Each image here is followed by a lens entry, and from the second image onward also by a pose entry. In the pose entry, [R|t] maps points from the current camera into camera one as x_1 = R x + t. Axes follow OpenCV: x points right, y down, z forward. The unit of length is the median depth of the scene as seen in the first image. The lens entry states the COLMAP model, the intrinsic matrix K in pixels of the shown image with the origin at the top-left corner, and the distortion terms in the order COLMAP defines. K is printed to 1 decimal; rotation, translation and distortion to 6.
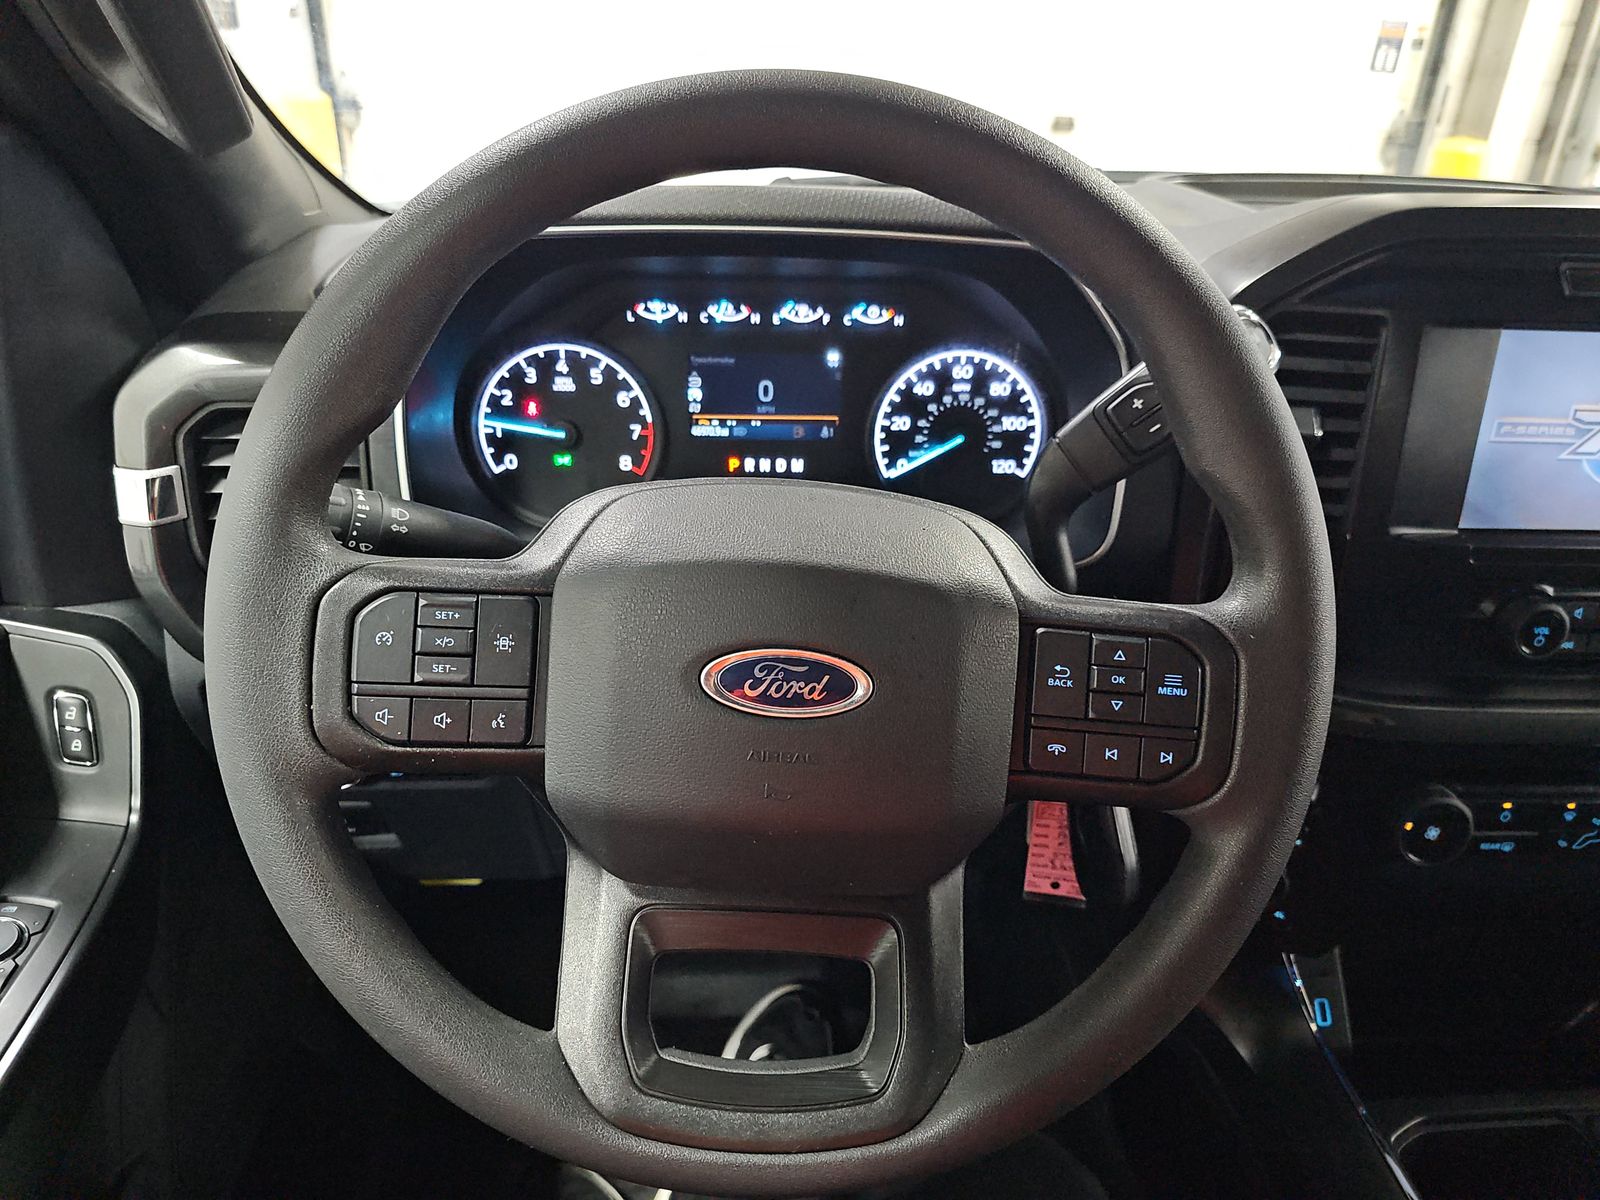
lens RADIAL K [[1071.5, 0, 754.2], [0, 1071.5, 599.3], [0, 0, 1]] dist [0.036708, -0.031086]
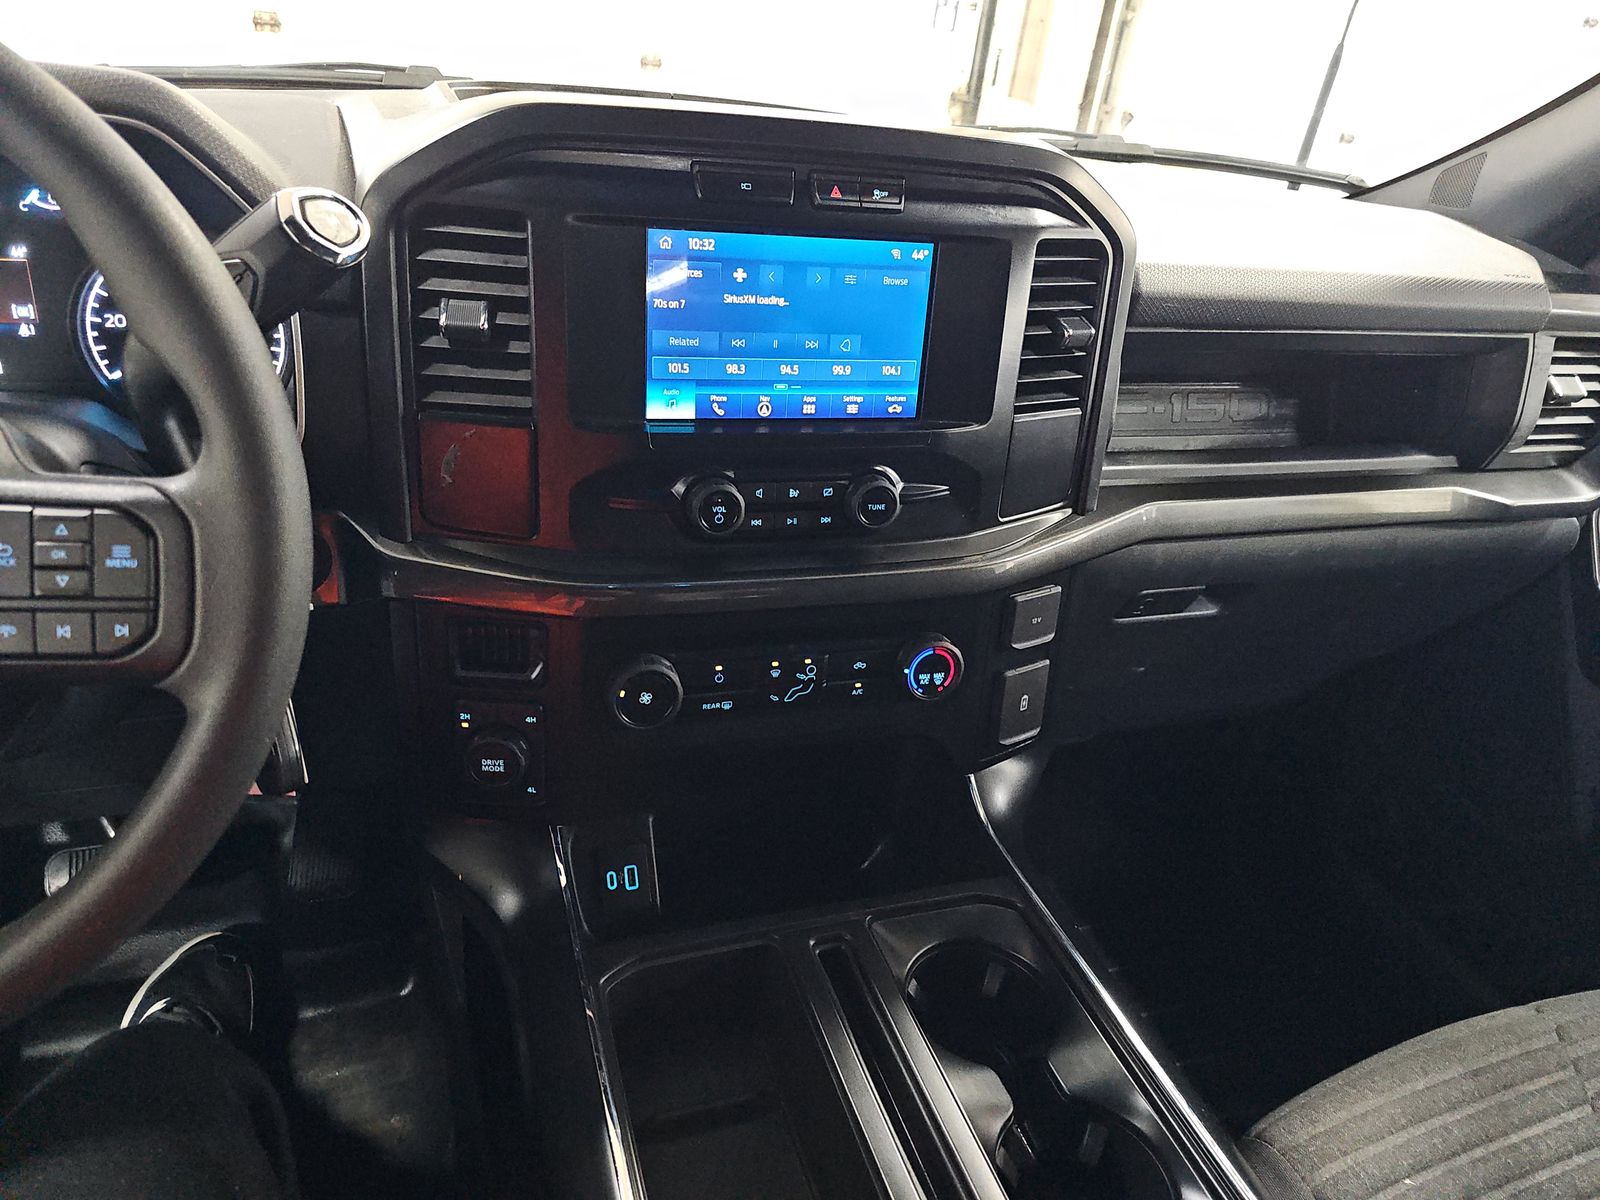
lens RADIAL K [[1071.5, 0, 790.6], [0, 1071.5, 591.2], [0, 0, 1]] dist [0.036708, -0.031086]
pose [[0.964076, -0.062121, 0.258260, 0.454116], [0.052765, 0.997680, 0.043006, 0.063457], [-0.260332, -0.027834, 0.965118, -0.075409]]
